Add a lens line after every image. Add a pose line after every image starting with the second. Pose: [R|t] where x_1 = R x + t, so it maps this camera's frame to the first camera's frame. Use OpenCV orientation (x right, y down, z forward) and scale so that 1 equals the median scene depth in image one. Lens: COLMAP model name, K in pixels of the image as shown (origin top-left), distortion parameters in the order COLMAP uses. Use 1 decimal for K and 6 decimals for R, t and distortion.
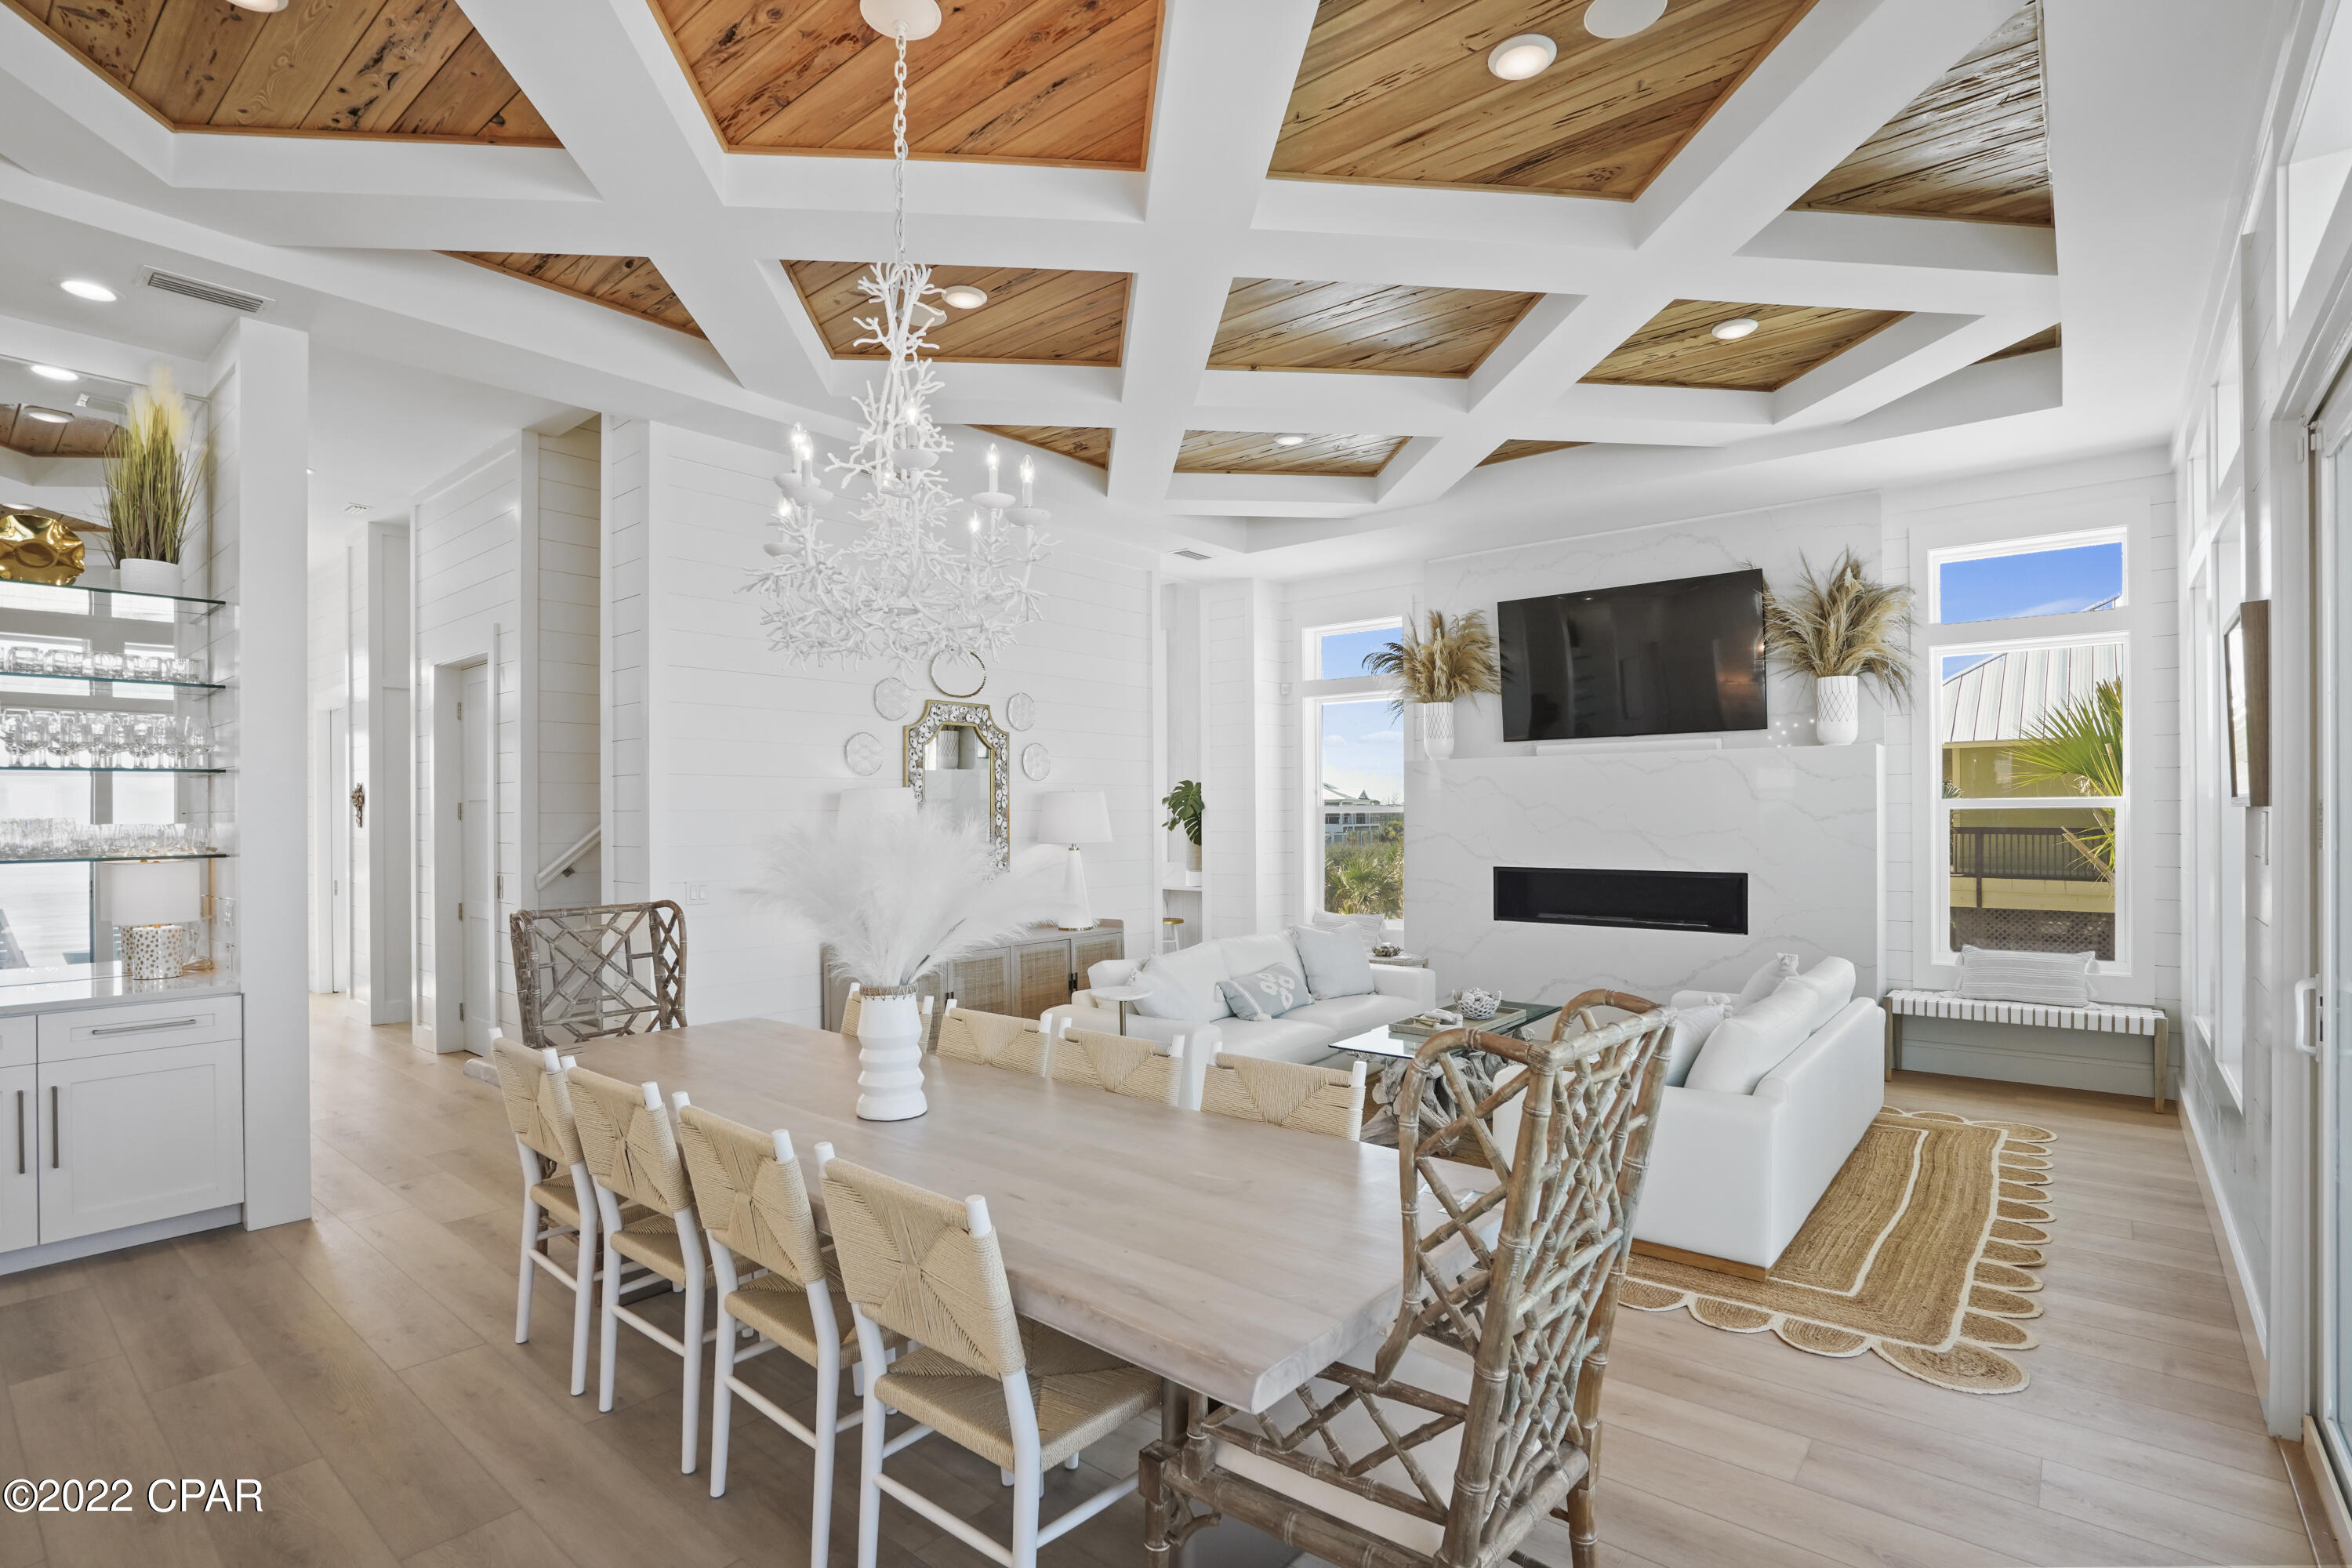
lens RADIAL K [[1101.9, 0, 1158.7], [0, 1101.9, 801.9], [0, 0, 1]] dist [-0.050709, 0.018786]
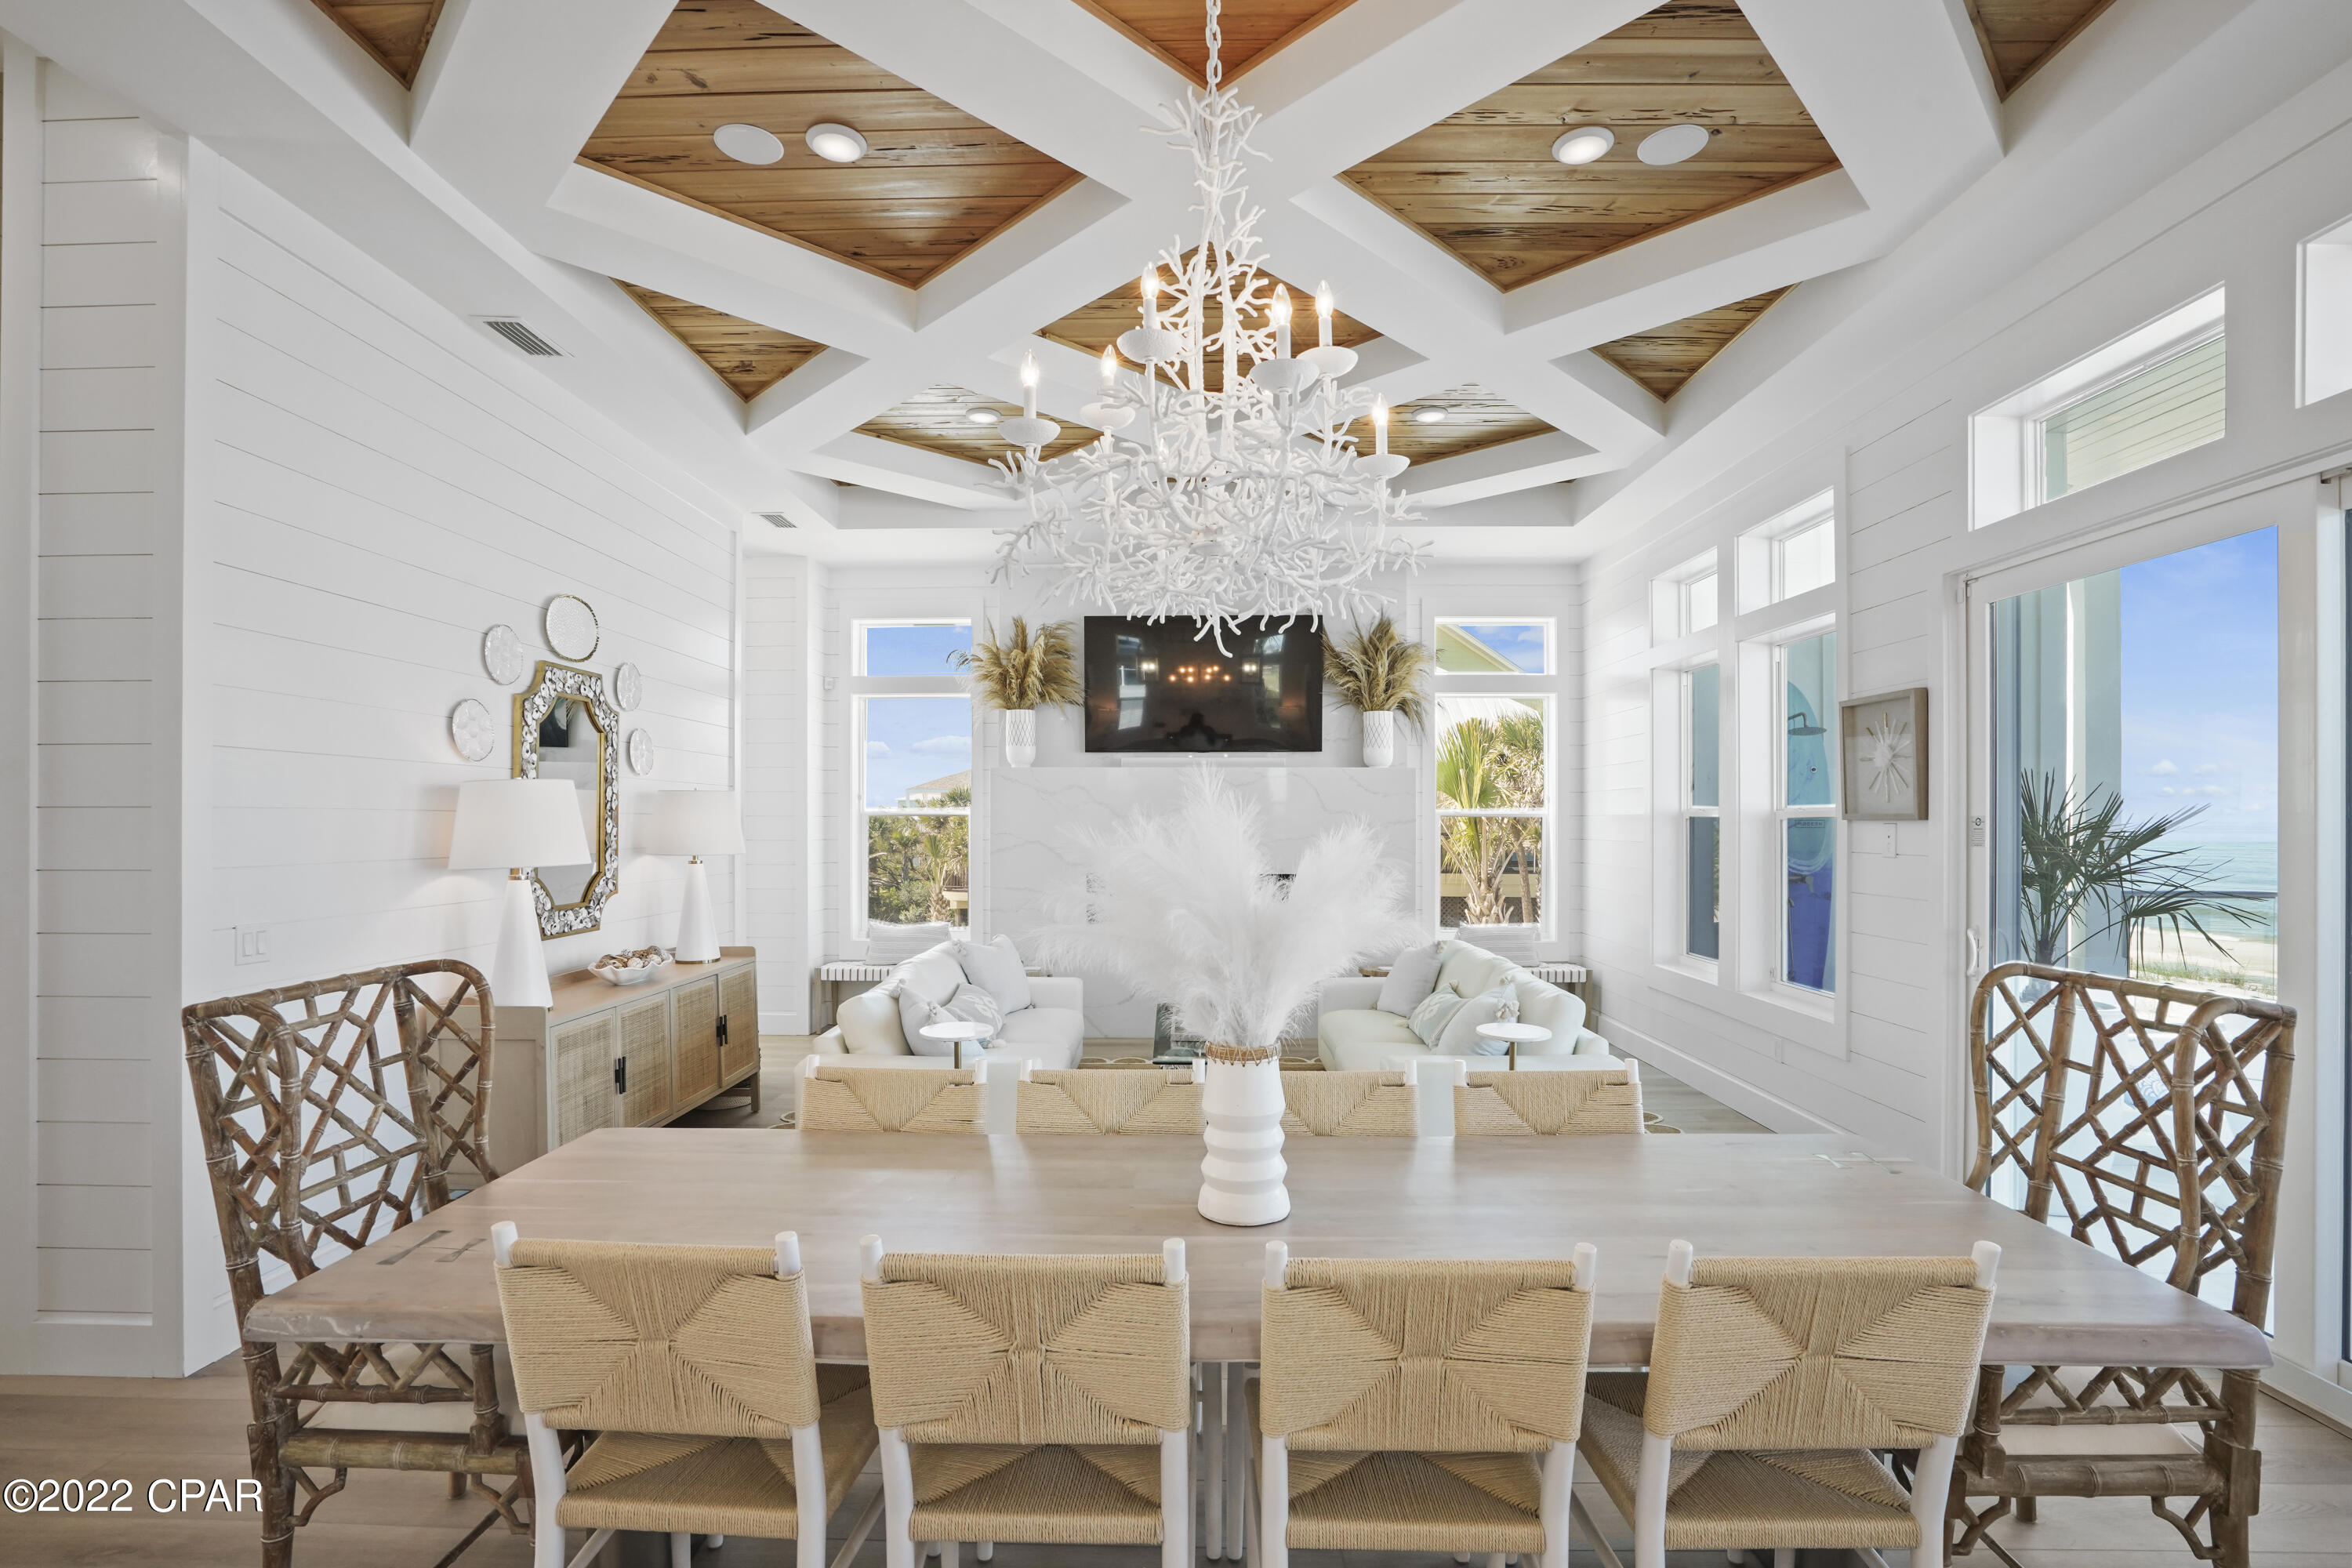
lens RADIAL K [[1101.9, 0, 1161.0], [0, 1101.9, 820.8], [0, 0, 1]] dist [-0.050709, 0.018786]
pose [[0.781170, 0.006149, 0.624288, -0.335651], [-0.012875, 0.999898, 0.006262, 0.002626], [-0.624186, -0.012930, 0.781169, 0.187824]]
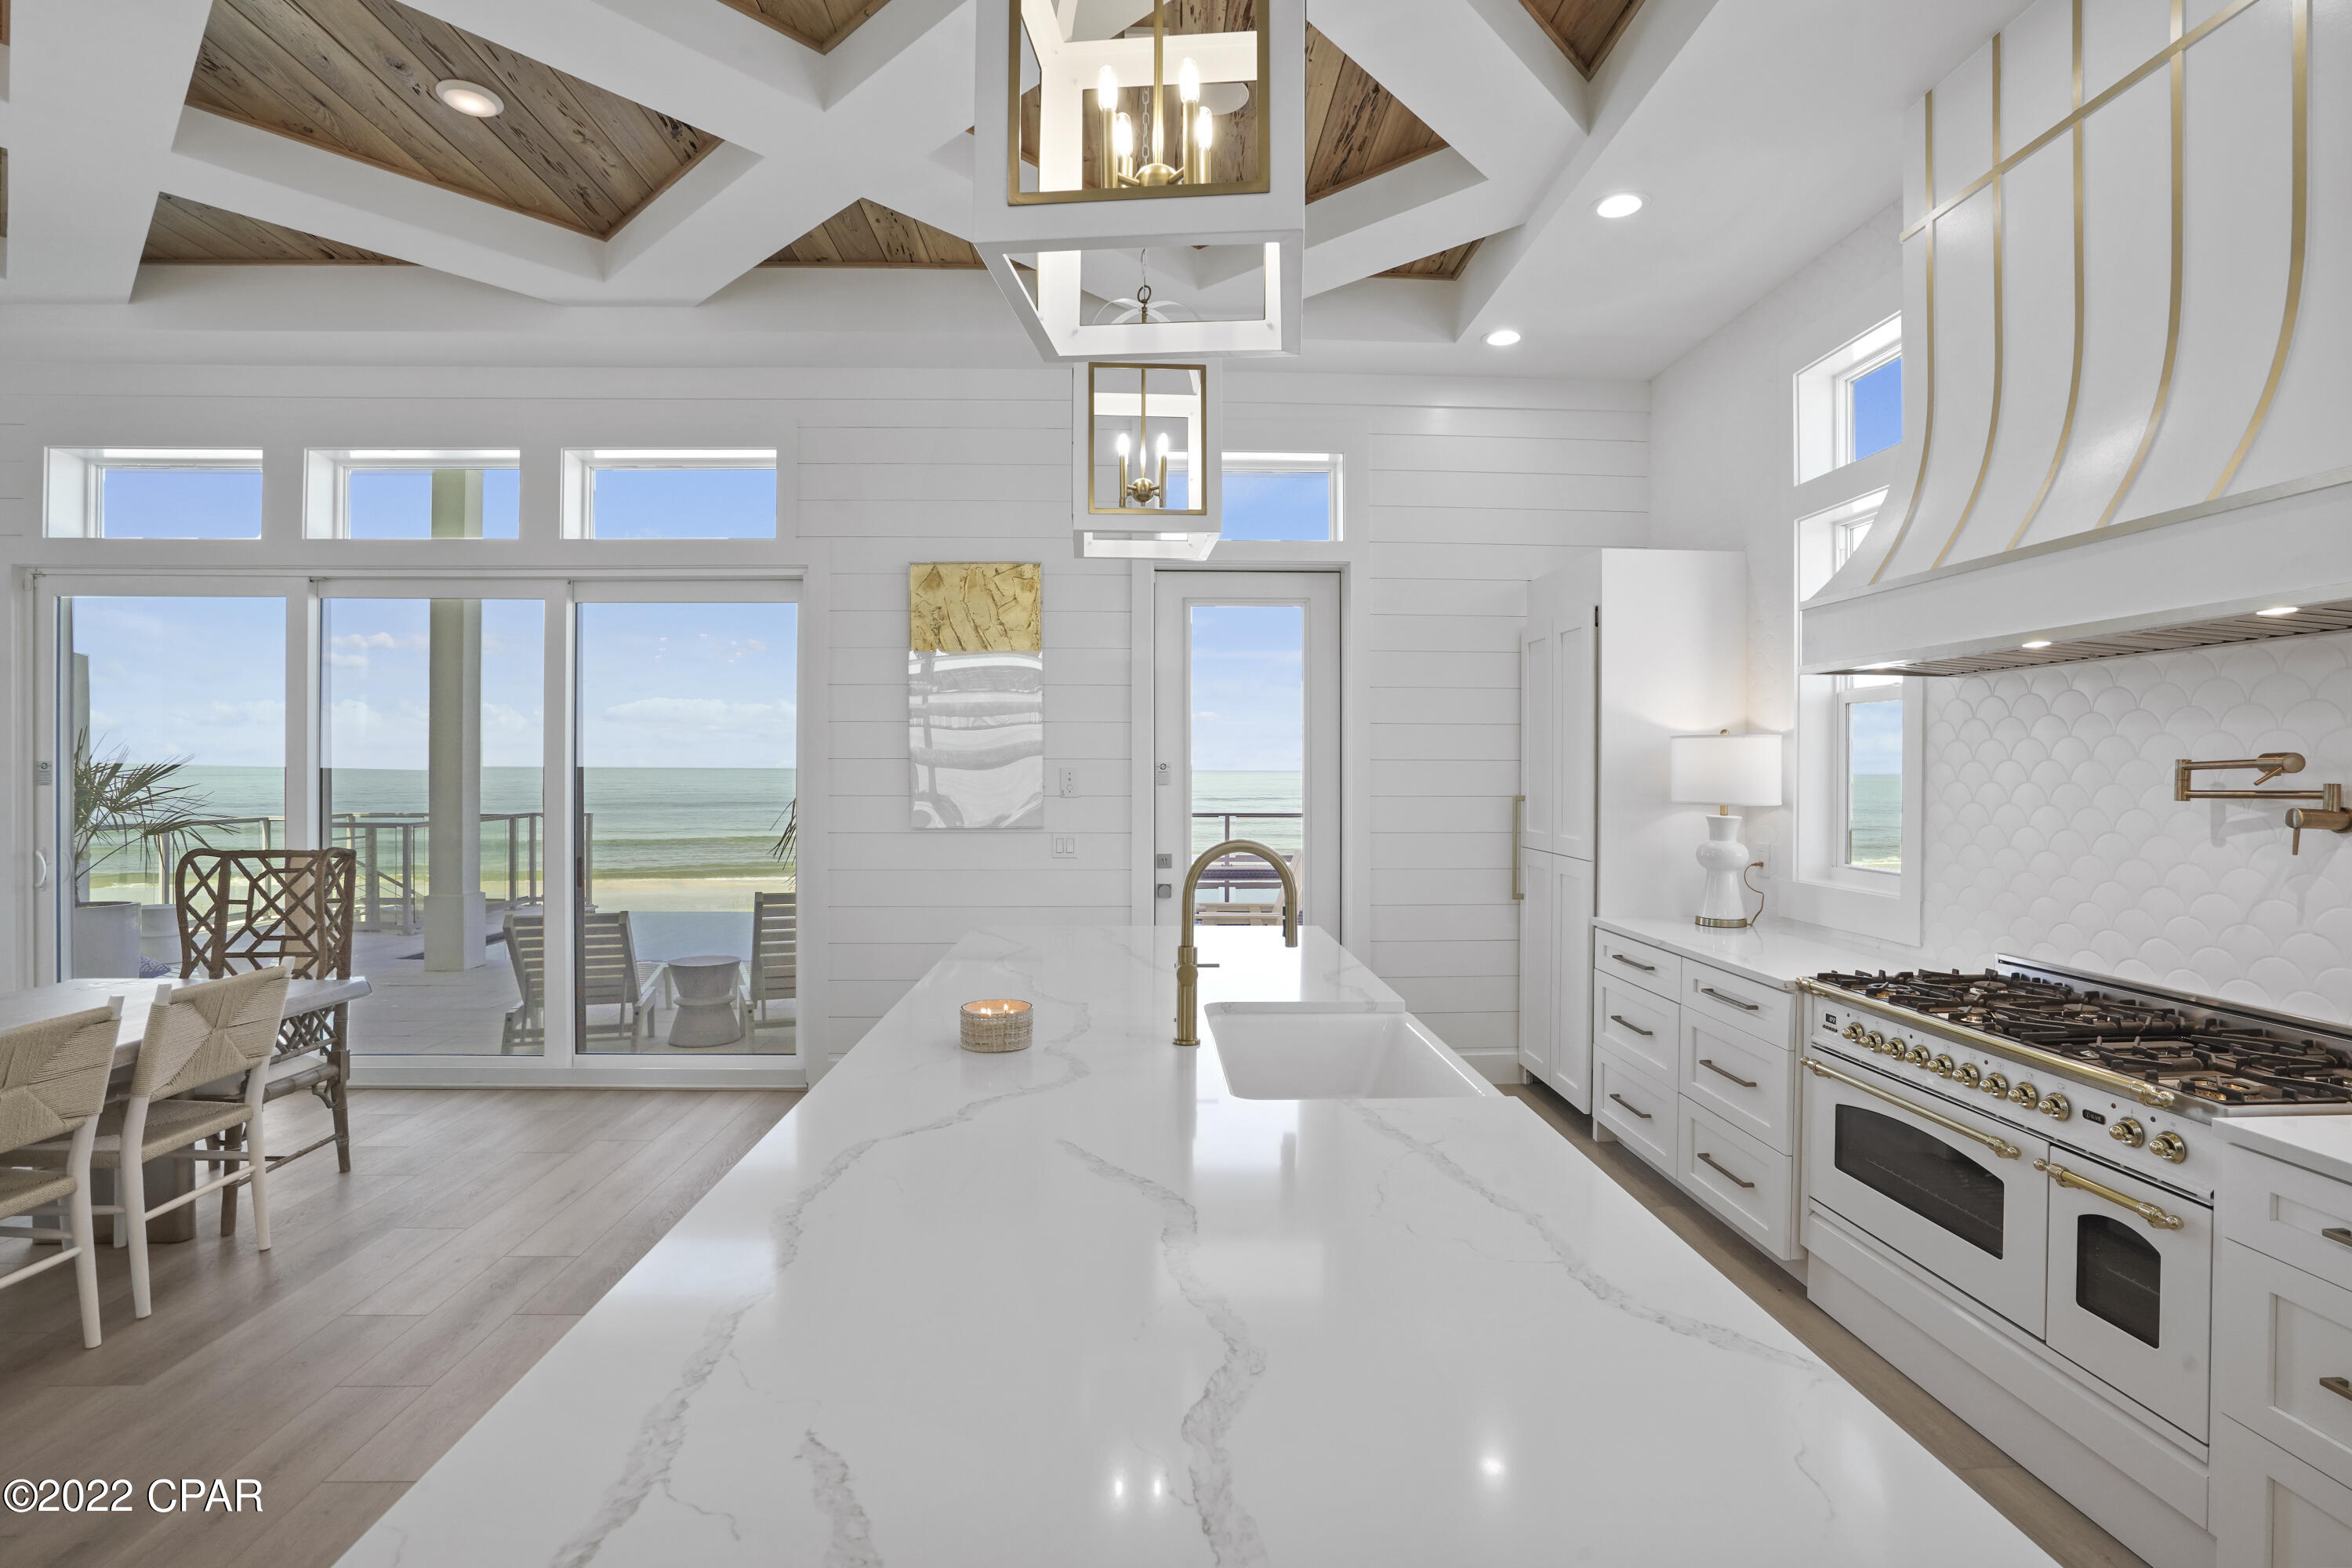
lens RADIAL K [[1101.9, 0, 1182.8], [0, 1101.9, 779.4], [0, 0, 1]] dist [-0.050709, 0.018786]
pose [[-0.675885, -0.001186, 0.737006, -0.724328], [-0.008108, 0.999950, -0.005827, 0.008856], [-0.736962, -0.009914, -0.675861, 0.290904]]
